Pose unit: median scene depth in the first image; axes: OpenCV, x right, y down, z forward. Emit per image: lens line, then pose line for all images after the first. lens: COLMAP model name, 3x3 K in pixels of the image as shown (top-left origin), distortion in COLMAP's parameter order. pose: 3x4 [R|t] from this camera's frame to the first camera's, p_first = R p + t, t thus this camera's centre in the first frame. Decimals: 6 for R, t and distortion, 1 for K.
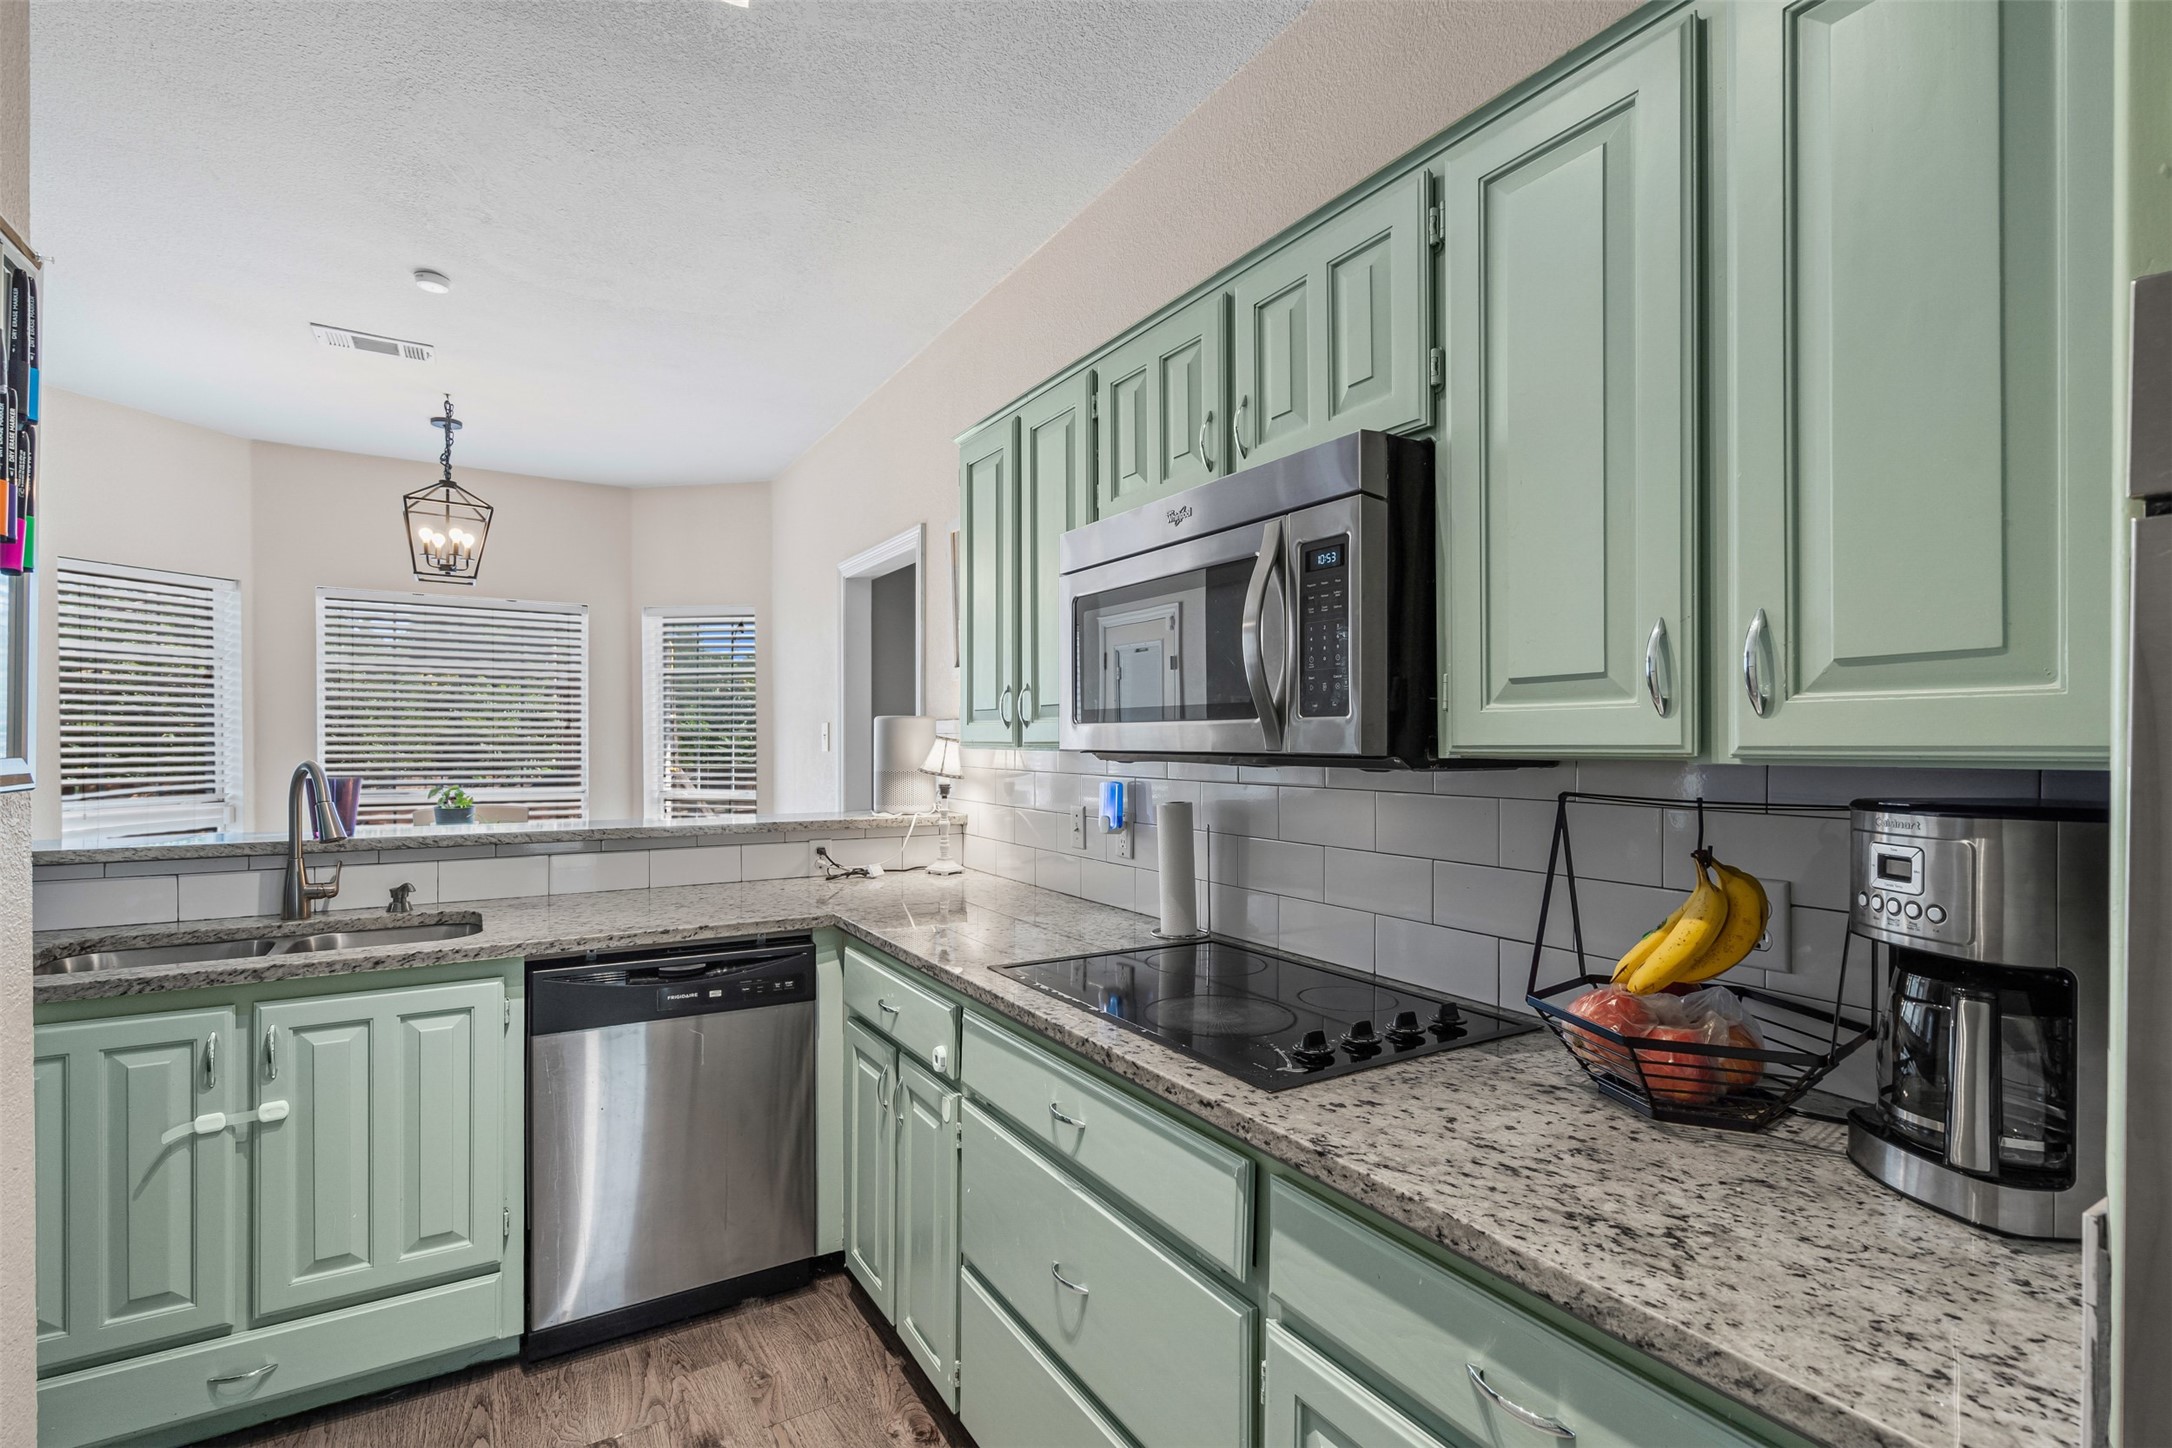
lens RADIAL K [[973.3, 0, 1078.1], [0, 973.3, 741.1], [0, 0, 1]] dist [-0.000035, 0.000105]
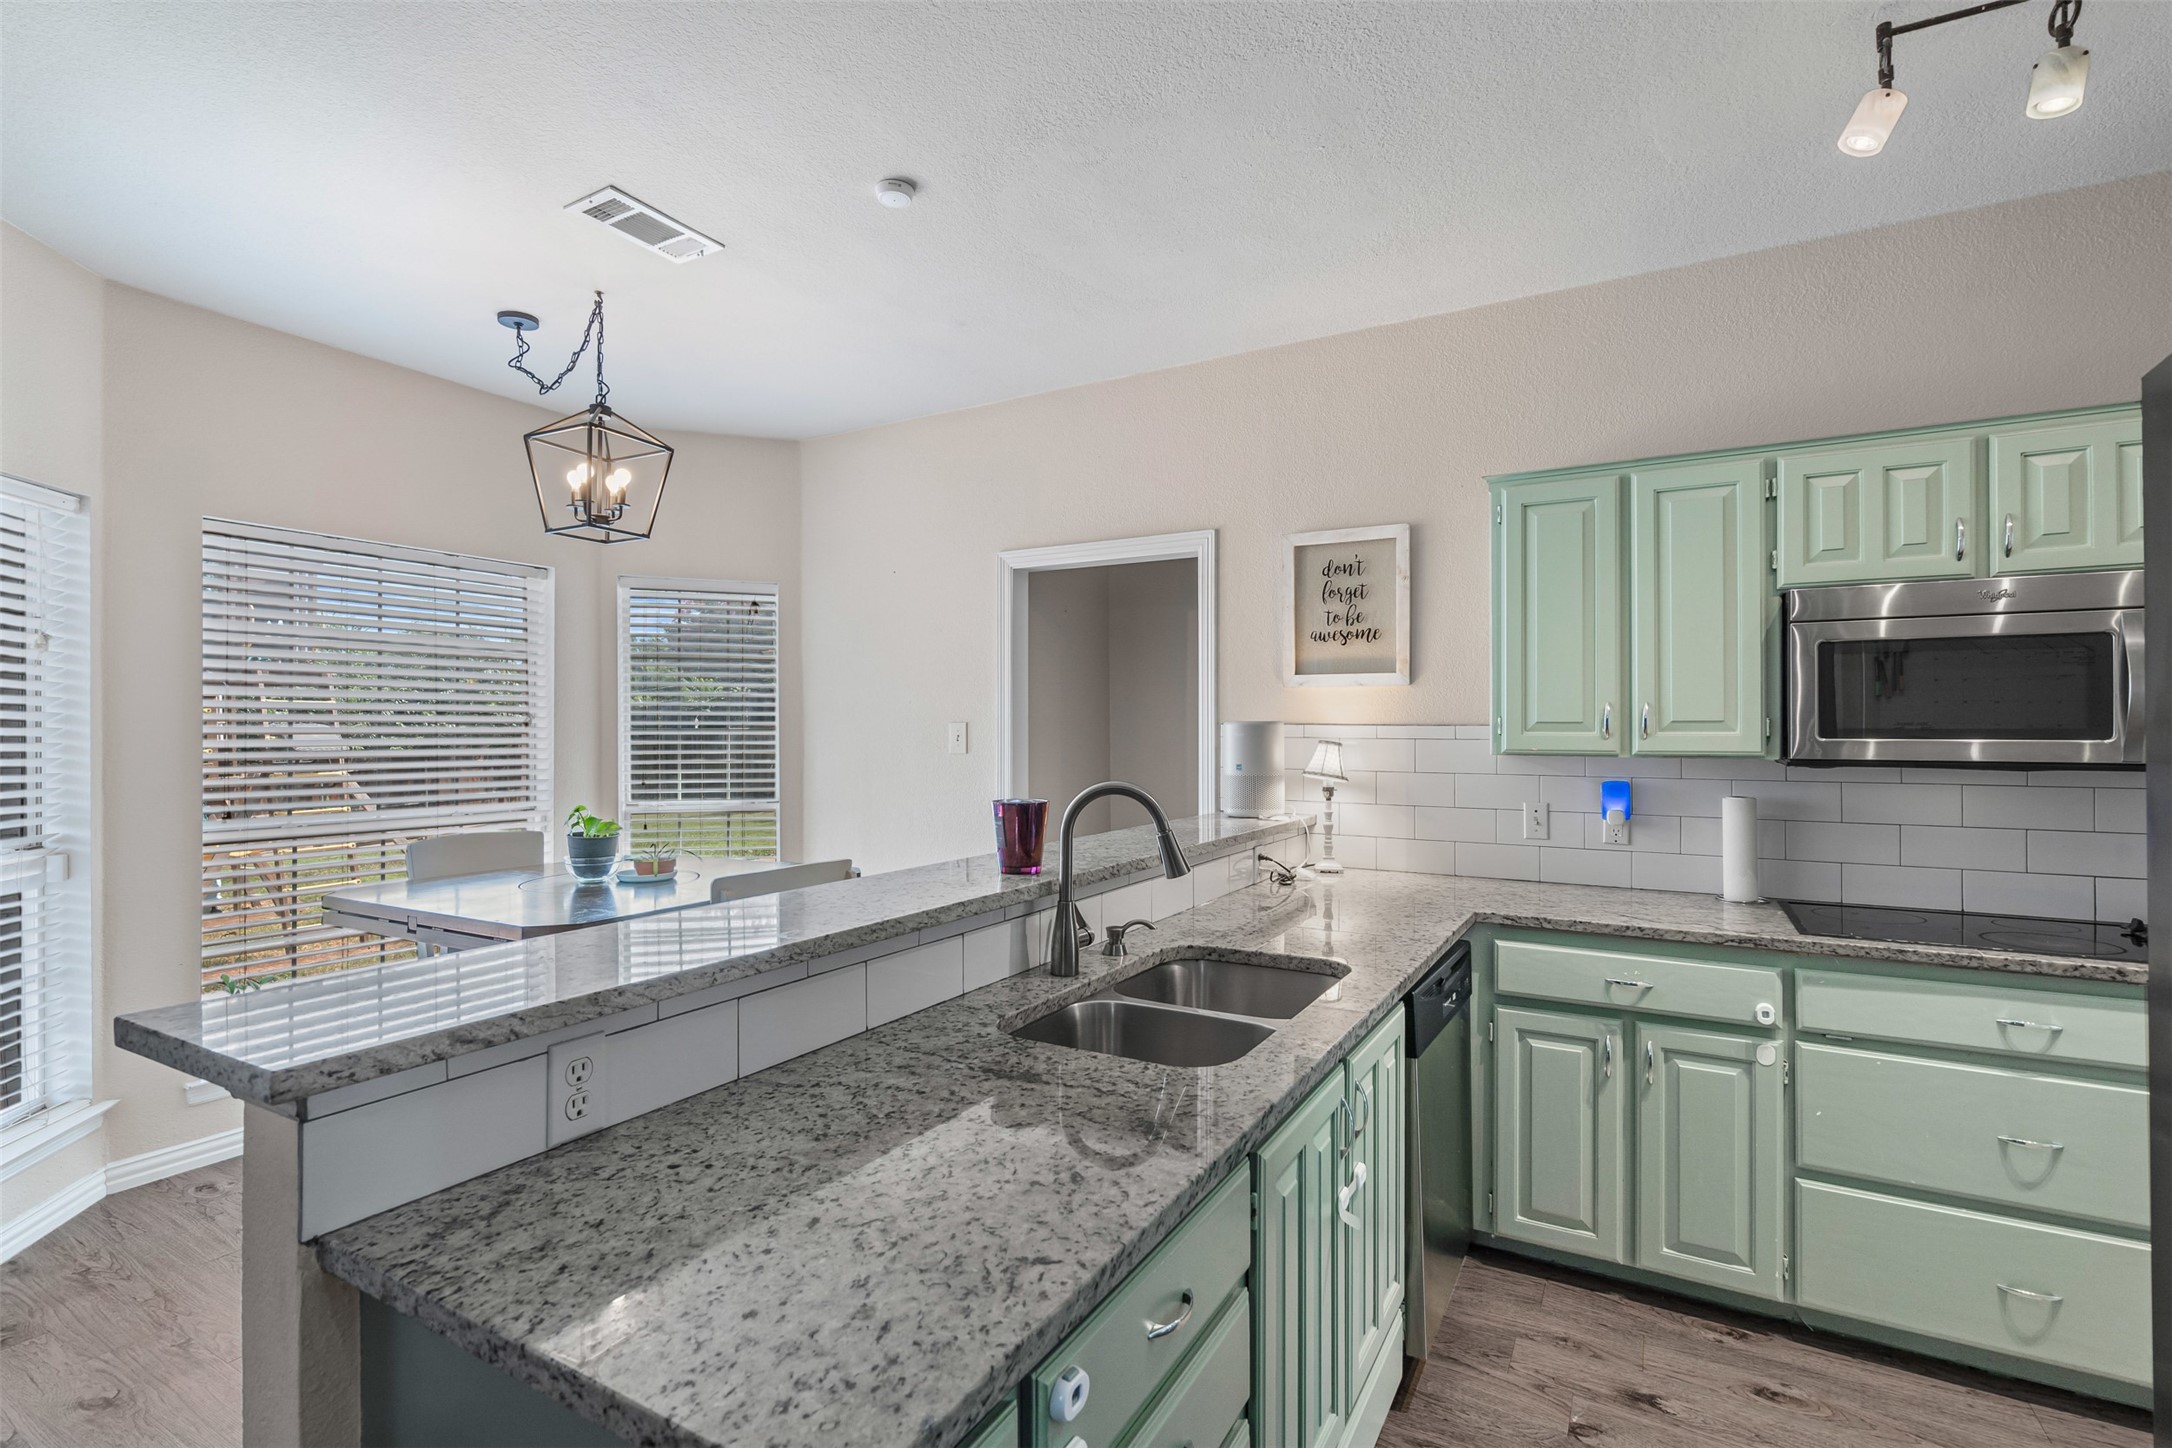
lens RADIAL K [[991.2, 0, 1076.6], [0, 991.2, 721.0], [0, 0, 1]] dist [-0.001369, -0.000314]
pose [[0.879215, 0.000227, 0.476425, -0.882110], [0.001997, 0.999989, -0.004162, -0.022443], [-0.476420, 0.004611, 0.879205, 0.187748]]
